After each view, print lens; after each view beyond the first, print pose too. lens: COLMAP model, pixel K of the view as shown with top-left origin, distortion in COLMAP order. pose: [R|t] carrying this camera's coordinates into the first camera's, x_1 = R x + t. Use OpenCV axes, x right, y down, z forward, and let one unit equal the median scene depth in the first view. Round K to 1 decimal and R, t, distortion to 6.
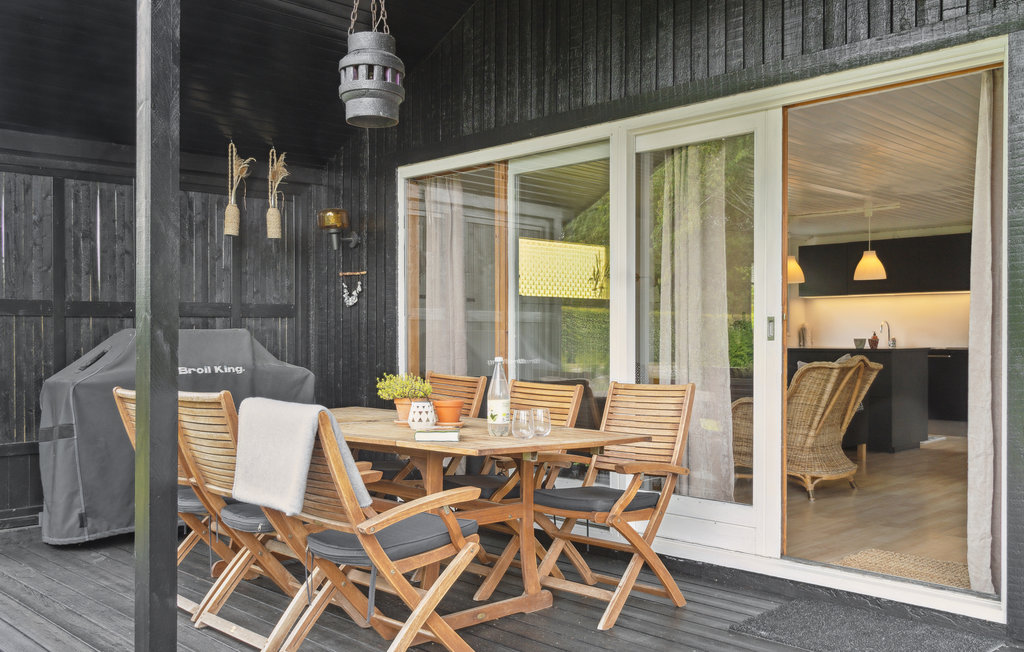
lens RADIAL K [[939.3, 0, 509.4], [0, 939.3, 334.9], [0, 0, 1]] dist [-0.023204, 0.000000]
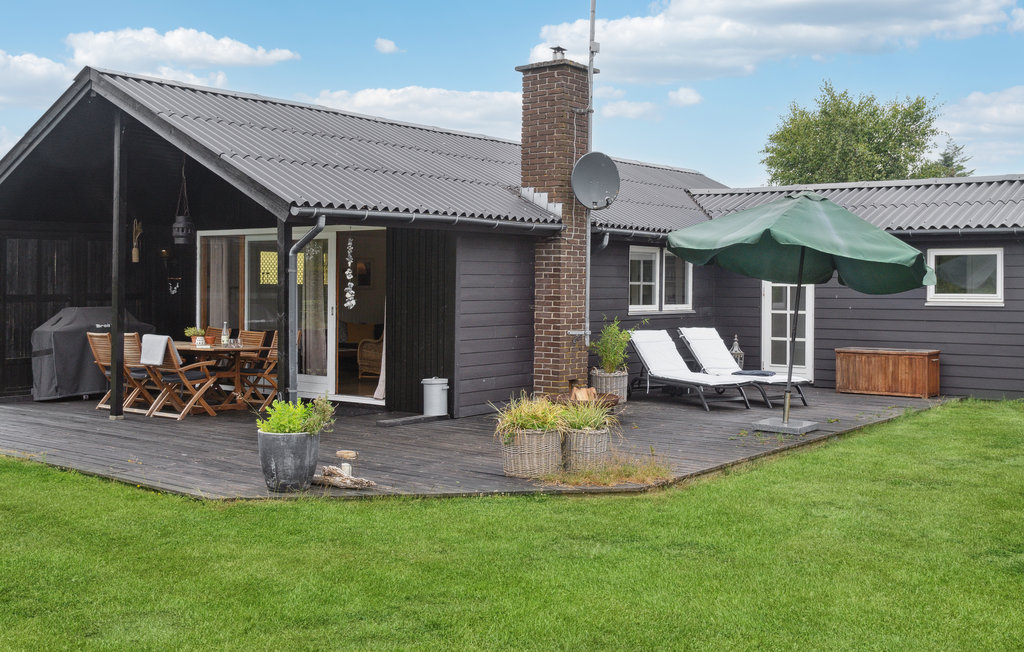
lens RADIAL K [[1110.5, 0, 511.2], [0, 1110.5, 279.0], [0, 0, 1]] dist [0.006760, 0.000000]
pose [[0.990561, 0.005572, 0.136956, 0.354167], [-0.005628, 0.999984, 0.000020, -0.104185], [-0.136954, -0.000790, 0.990577, -2.320917]]
